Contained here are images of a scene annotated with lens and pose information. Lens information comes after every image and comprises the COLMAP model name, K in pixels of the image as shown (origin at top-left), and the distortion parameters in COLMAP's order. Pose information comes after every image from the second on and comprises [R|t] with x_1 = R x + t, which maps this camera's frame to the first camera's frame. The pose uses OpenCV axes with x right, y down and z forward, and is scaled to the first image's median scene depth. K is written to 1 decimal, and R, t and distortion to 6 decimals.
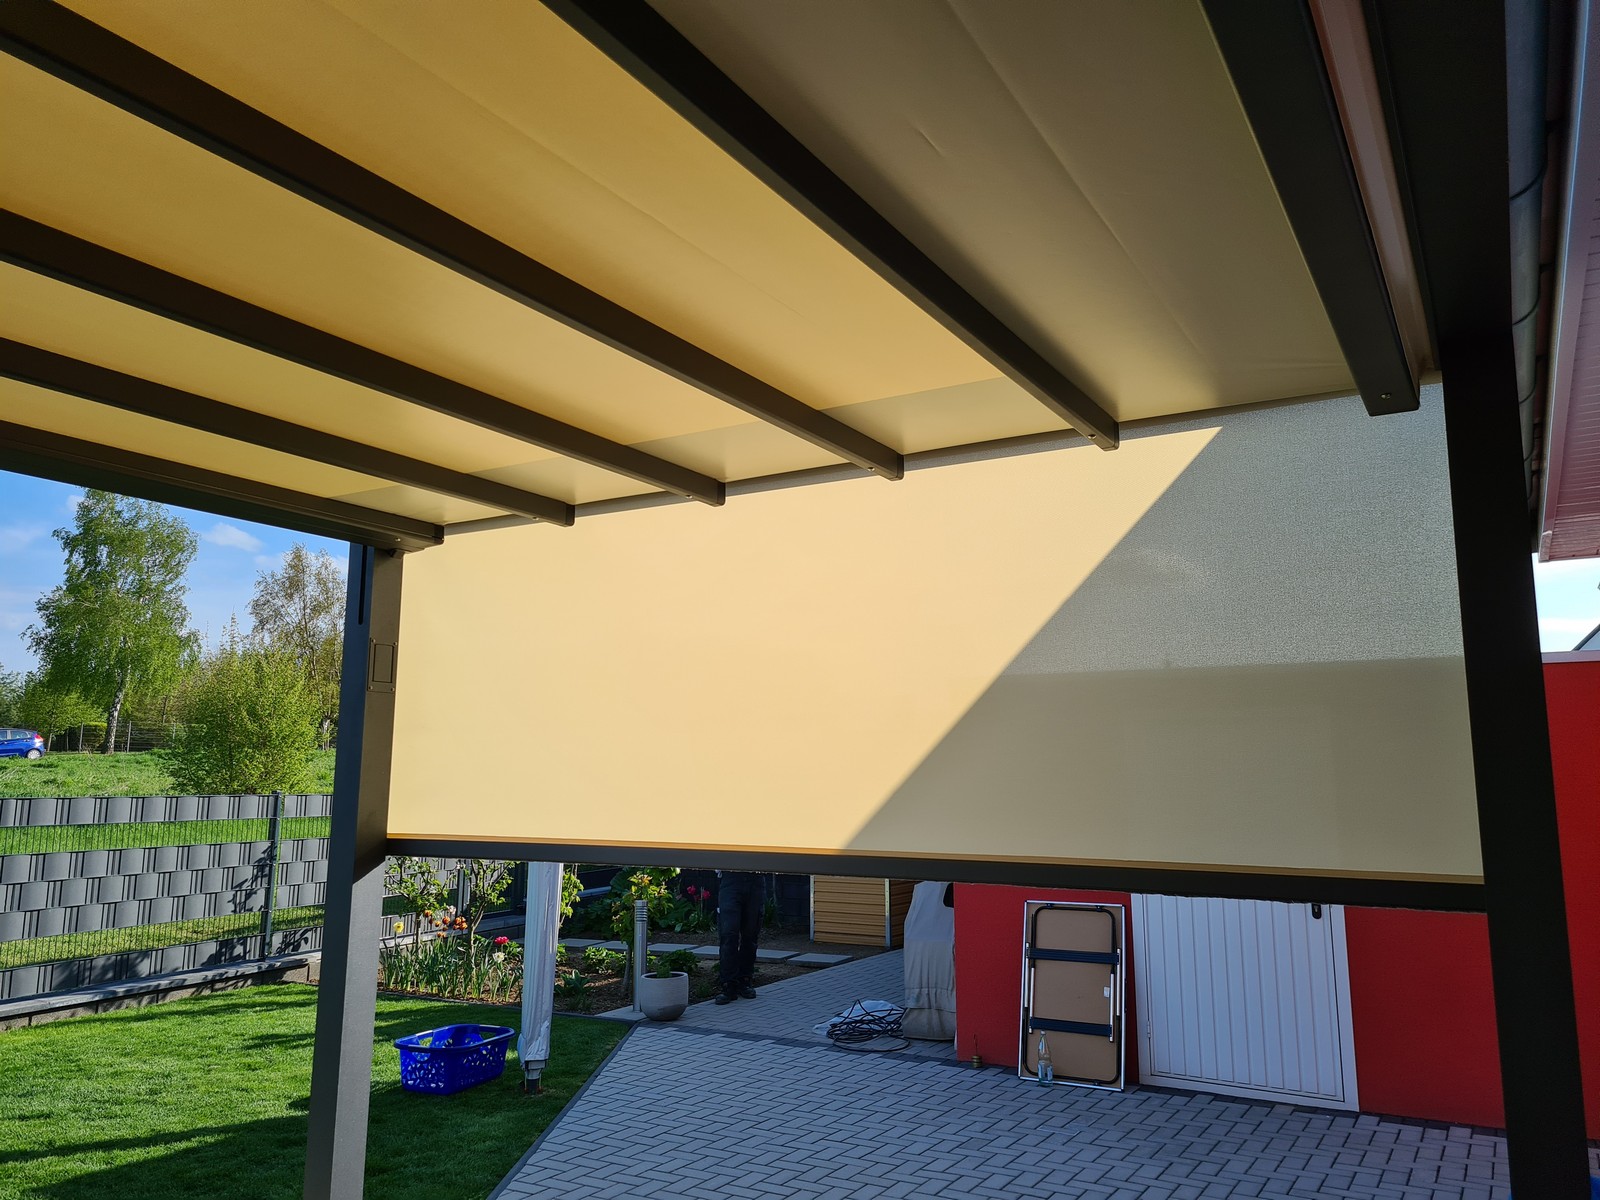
lens RADIAL K [[1184.1, 0, 797.3], [0, 1184.1, 601.6], [0, 0, 1]] dist [0.080630, -0.067968]
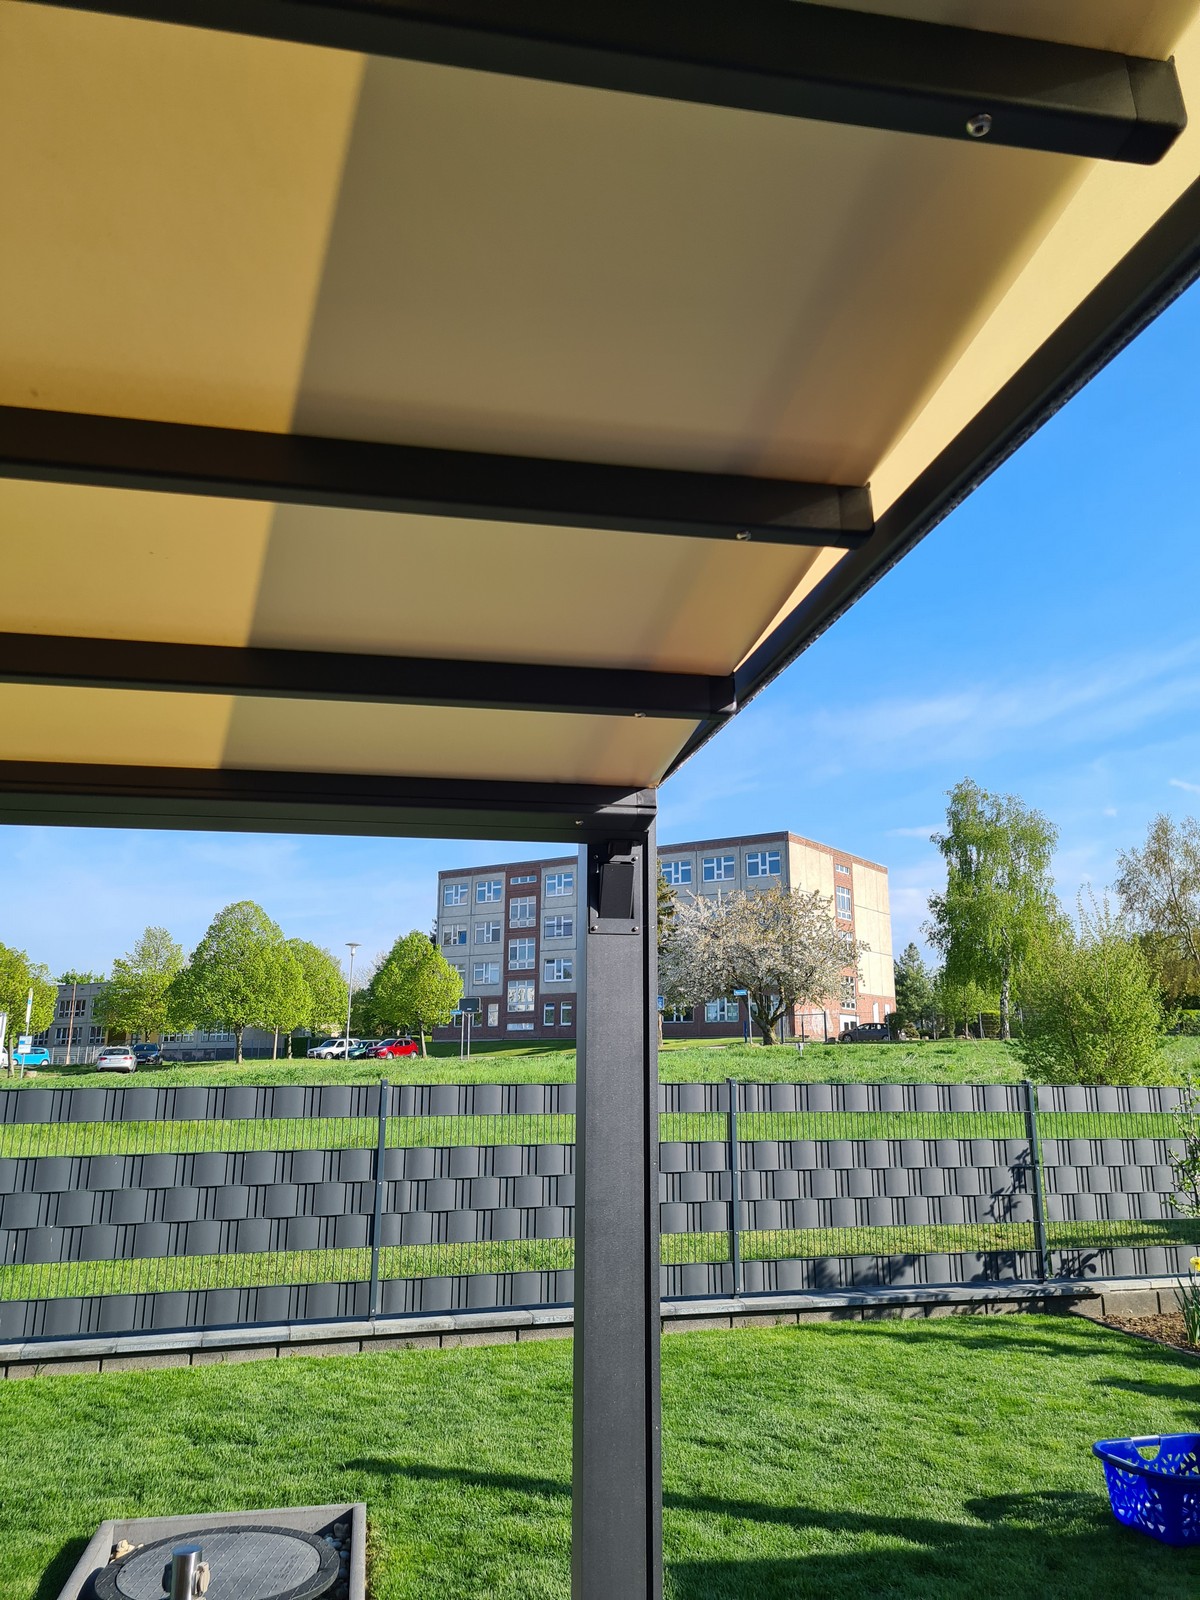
lens RADIAL K [[1187.1, 0, 614.6], [0, 1187.1, 766.9], [0, 0, 1]] dist [0.076477, -0.064834]
pose [[0.662051, -0.182599, -0.726874, 0.056912], [0.111732, 0.983074, -0.145193, 0.030828], [0.741083, 0.014910, 0.671248, 0.219683]]
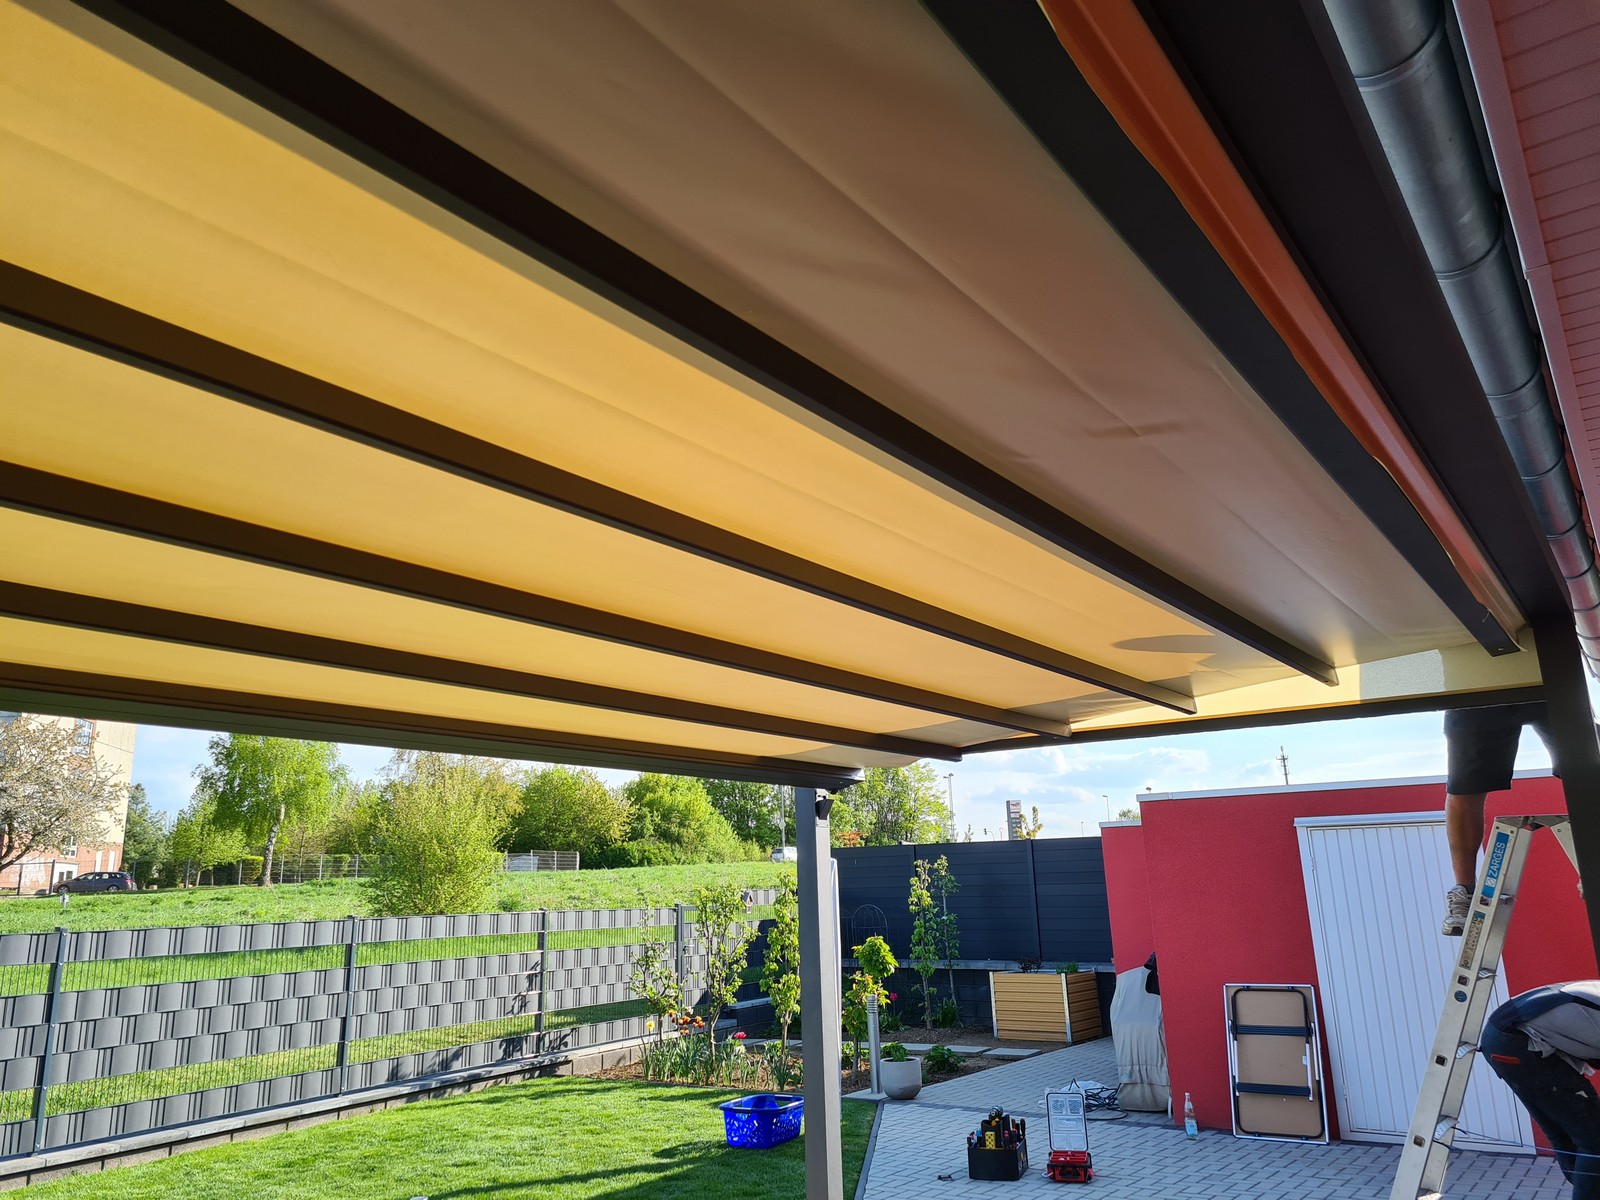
lens RADIAL K [[1189.3, 0, 777.5], [0, 1189.3, 596.6], [0, 0, 1]] dist [0.078529, -0.070522]
pose [[0.994776, -0.052353, -0.087634, -0.101026], [0.043824, 0.994360, -0.096575, -0.028311], [0.092195, 0.092230, 0.991460, -0.212642]]
